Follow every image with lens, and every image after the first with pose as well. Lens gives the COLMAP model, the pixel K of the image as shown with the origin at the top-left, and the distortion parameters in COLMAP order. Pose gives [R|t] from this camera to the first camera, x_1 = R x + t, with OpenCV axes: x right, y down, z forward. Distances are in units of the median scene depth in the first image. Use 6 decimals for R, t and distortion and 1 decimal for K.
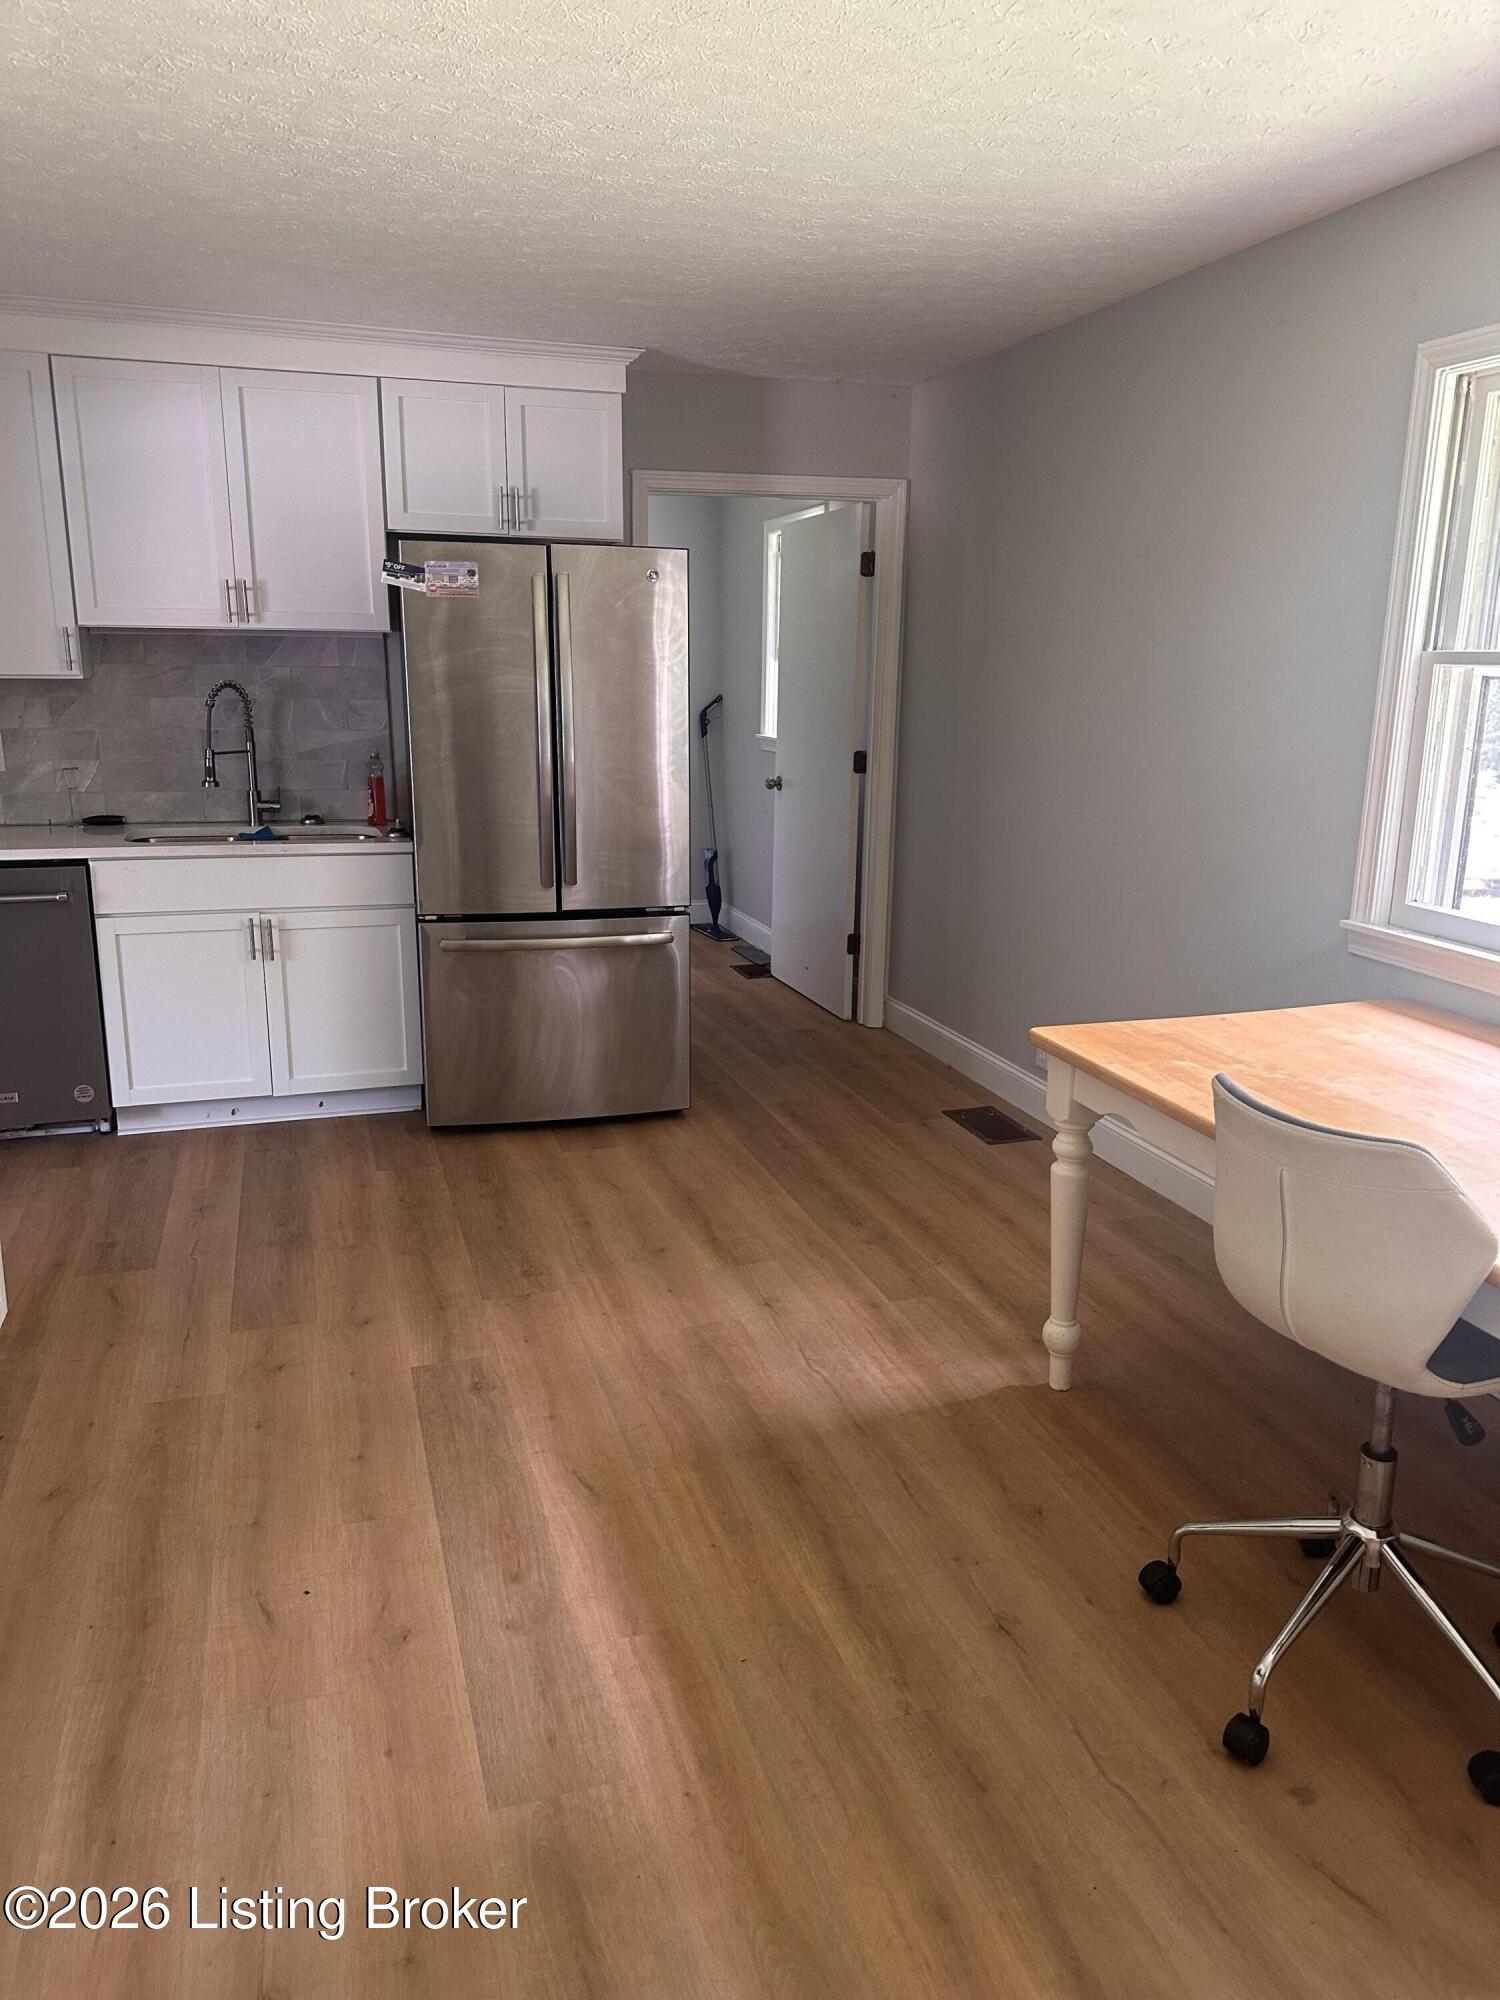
lens RADIAL K [[1420.2, 0, 753.2], [0, 1420.2, 987.4], [0, 0, 1]] dist [0.053076, -0.064159]
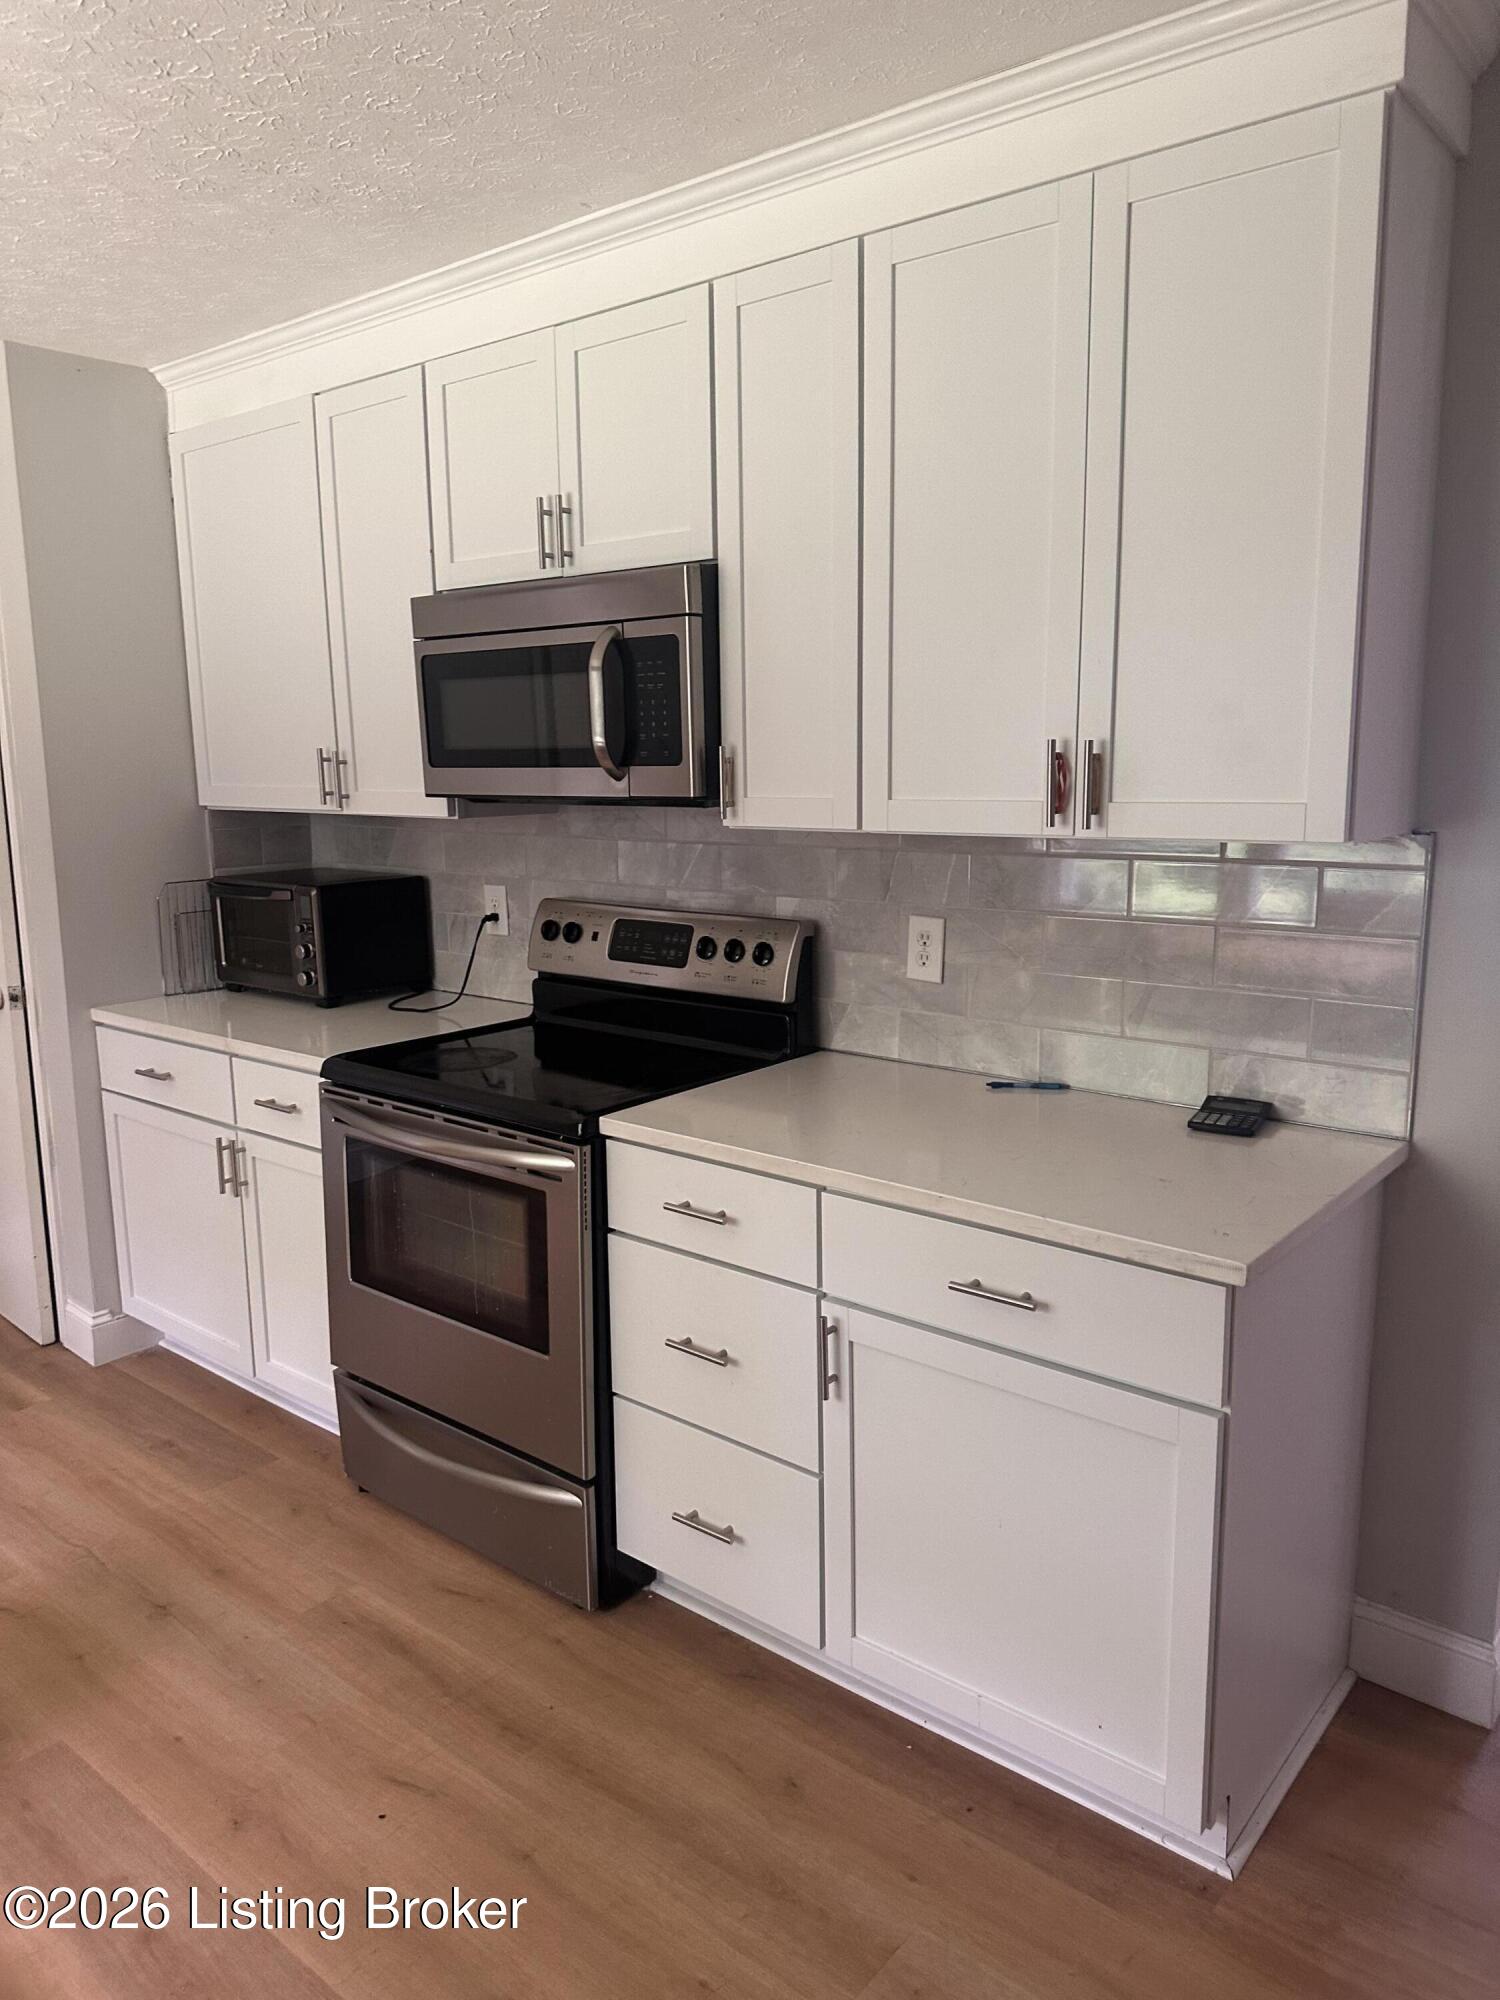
lens RADIAL K [[1420.2, 0, 740.7], [0, 1420.2, 981.4], [0, 0, 1]] dist [0.053076, -0.064159]
pose [[-0.848748, 0.091685, -0.520788, -0.066456], [-0.110522, 0.932346, 0.344262, -0.335591], [0.517118, 0.349750, -0.781194, 1.355024]]
